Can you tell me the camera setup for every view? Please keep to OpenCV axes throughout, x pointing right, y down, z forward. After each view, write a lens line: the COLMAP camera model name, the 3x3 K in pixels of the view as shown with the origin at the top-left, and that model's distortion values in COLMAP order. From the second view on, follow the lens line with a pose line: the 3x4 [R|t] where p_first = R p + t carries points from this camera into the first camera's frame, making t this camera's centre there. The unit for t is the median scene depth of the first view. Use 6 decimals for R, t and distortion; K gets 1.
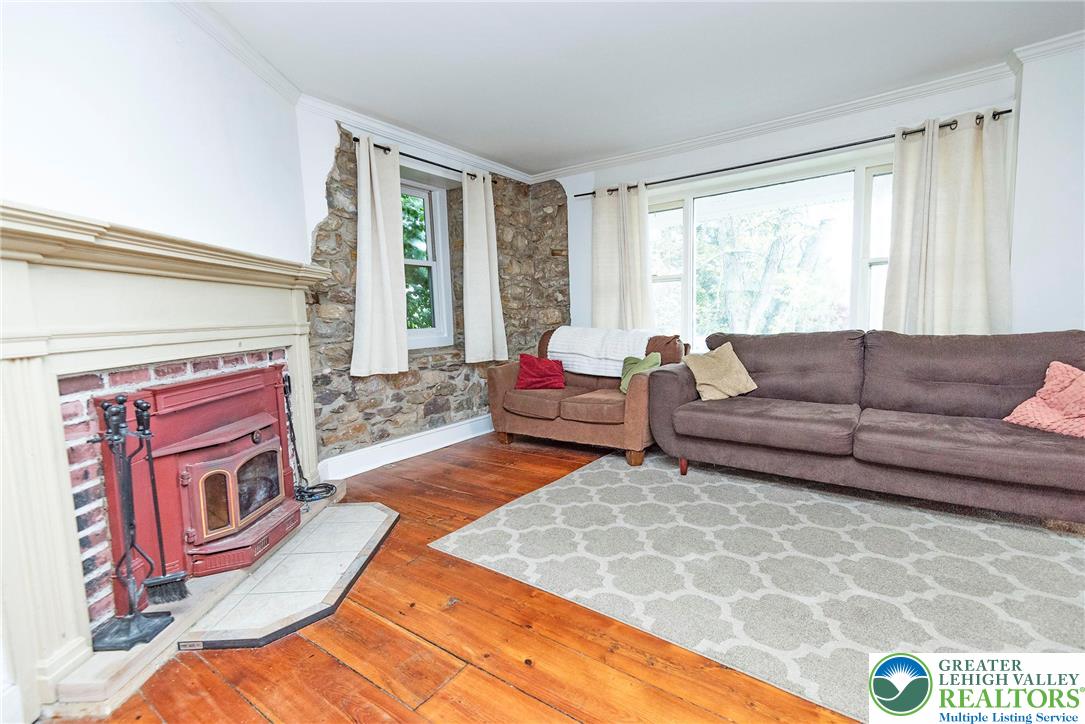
lens RADIAL K [[491.1, 0, 538.9], [0, 491.1, 364.2], [0, 0, 1]] dist [0.004628, -0.000565]
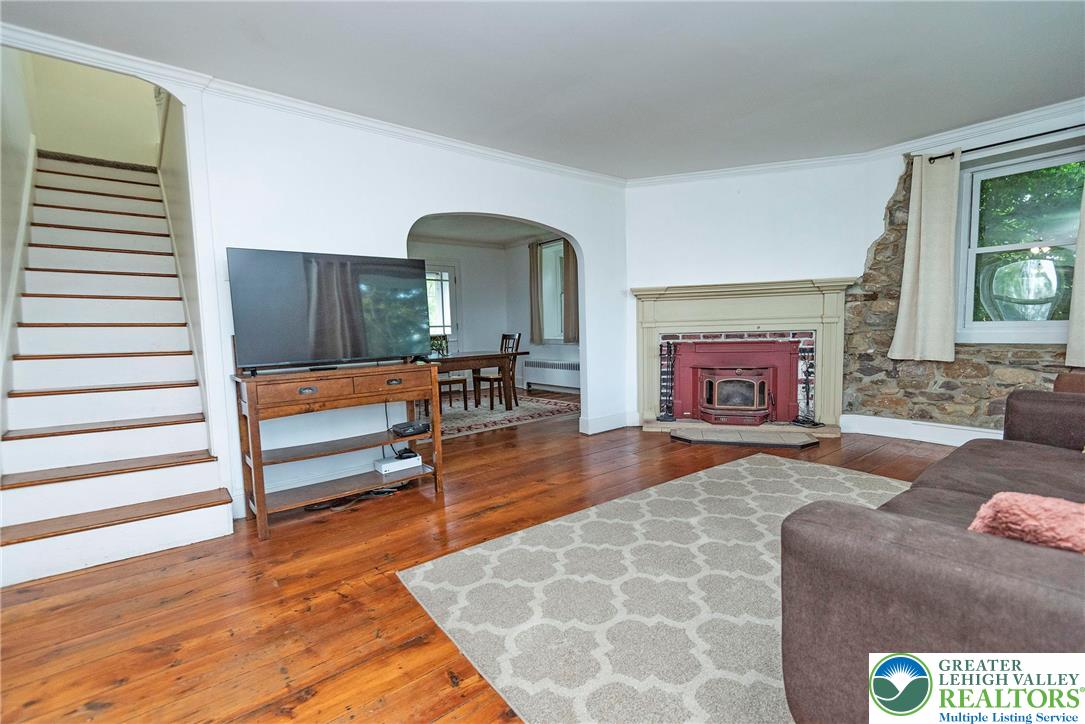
lens RADIAL K [[491.1, 0, 542.6], [0, 491.1, 365.8], [0, 0, 1]] dist [0.004628, -0.000565]
pose [[-0.268025, 0.120640, -0.955829, 1.068161], [-0.059233, 0.988188, 0.141334, -0.081298], [0.961589, 0.094498, -0.257713, 0.482219]]
